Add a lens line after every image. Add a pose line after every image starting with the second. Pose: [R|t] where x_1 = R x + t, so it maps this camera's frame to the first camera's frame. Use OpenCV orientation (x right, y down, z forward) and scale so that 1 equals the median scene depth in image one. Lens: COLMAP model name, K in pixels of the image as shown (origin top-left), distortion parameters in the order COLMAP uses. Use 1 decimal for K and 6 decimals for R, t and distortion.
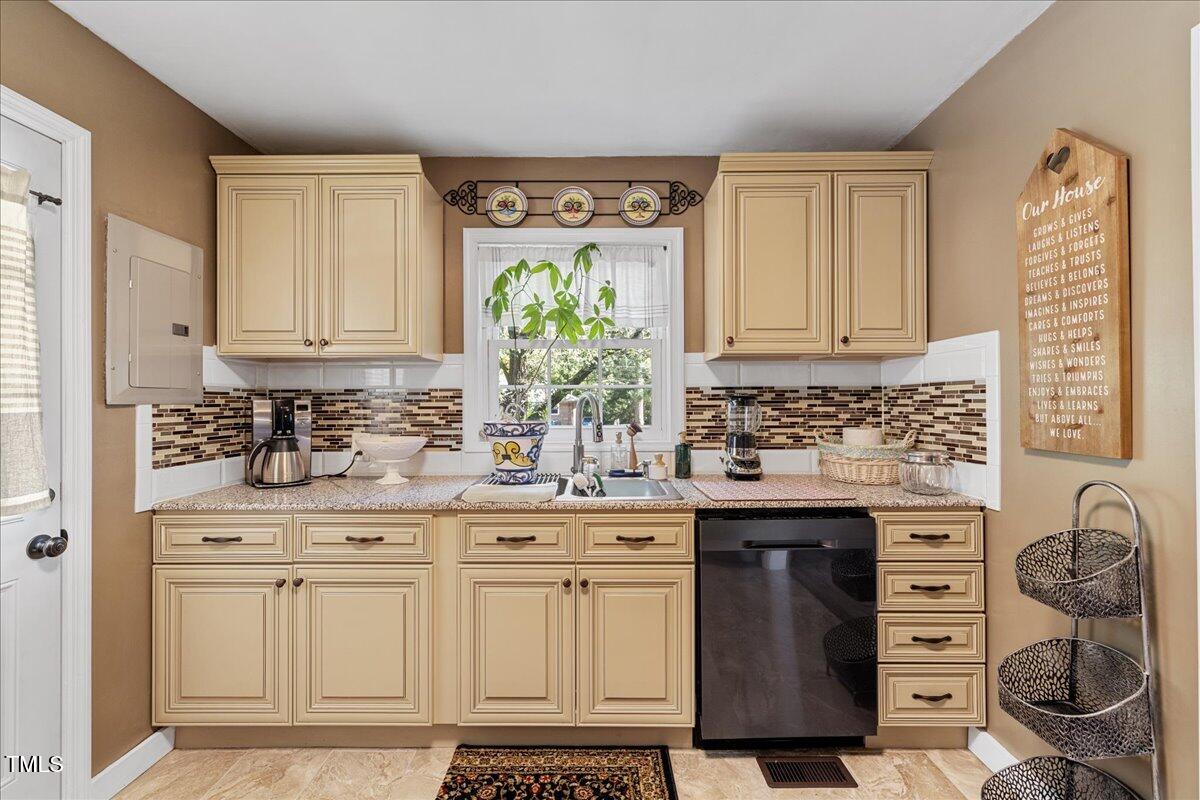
lens RADIAL K [[497.9, 0, 597.3], [0, 497.9, 397.6], [0, 0, 1]] dist [-0.005266, -0.000160]
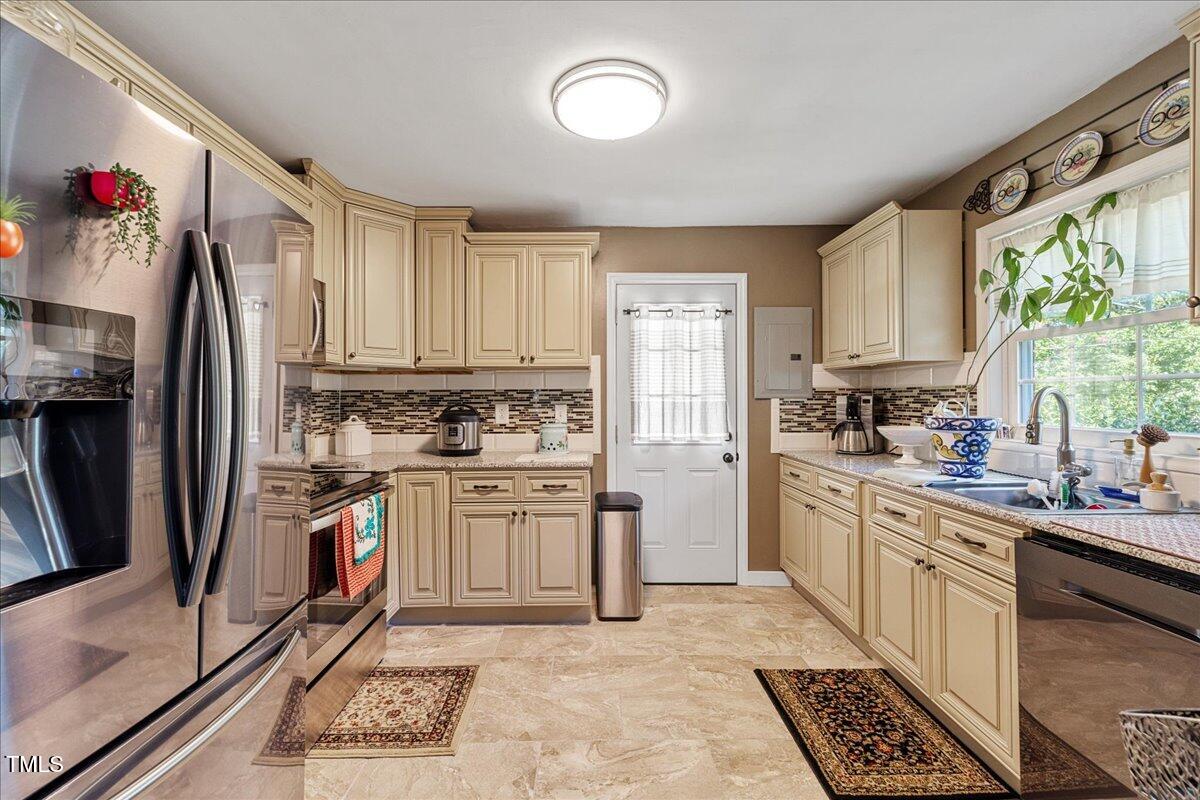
lens RADIAL K [[497.9, 0, 598.9], [0, 497.9, 393.5], [0, 0, 1]] dist [-0.005266, -0.000160]
pose [[0.023530, -0.005308, -0.999709, 0.903036], [0.004907, 0.999974, -0.005194, 0.001472], [0.999711, -0.004784, 0.023555, 0.231590]]
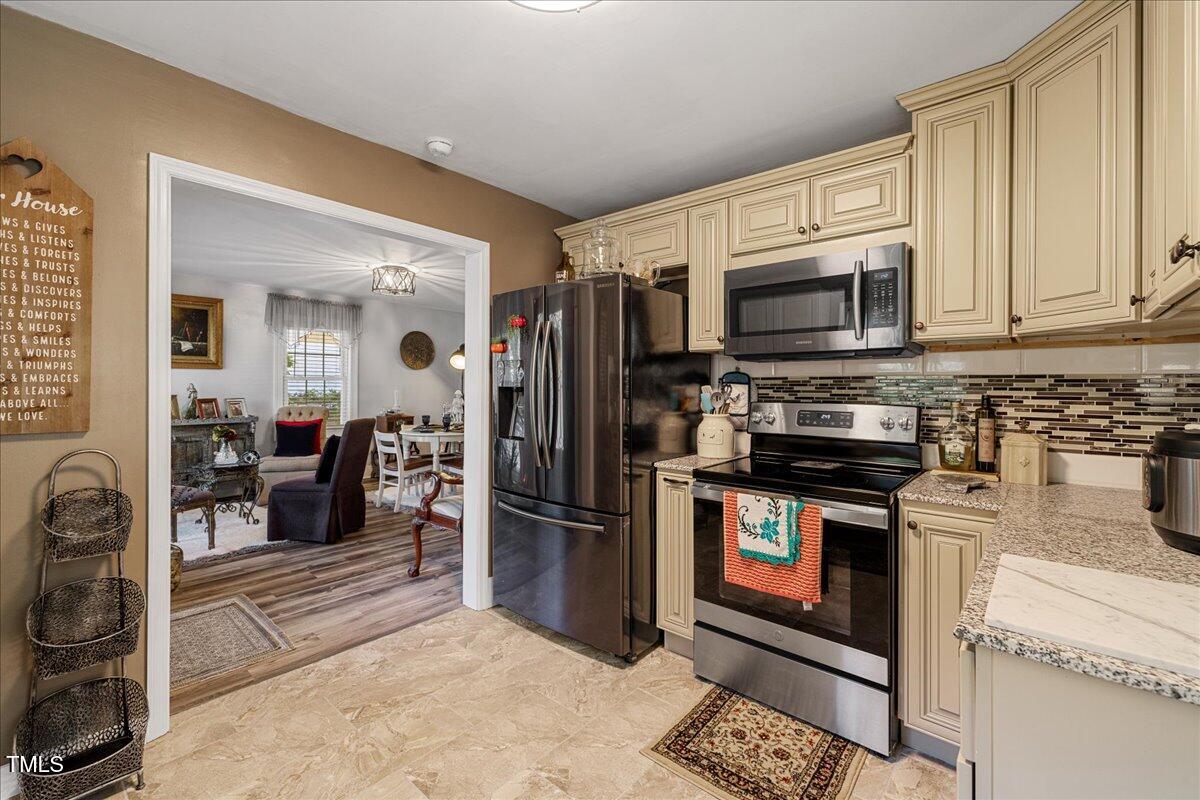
lens RADIAL K [[497.9, 0, 602.6], [0, 497.9, 390.5], [0, 0, 1]] dist [-0.005266, -0.000160]
pose [[-0.767962, -0.006442, 0.640463, -0.520236], [-0.006533, 0.999976, 0.002224, 0.003052], [-0.640462, -0.002476, -0.767986, 0.713643]]
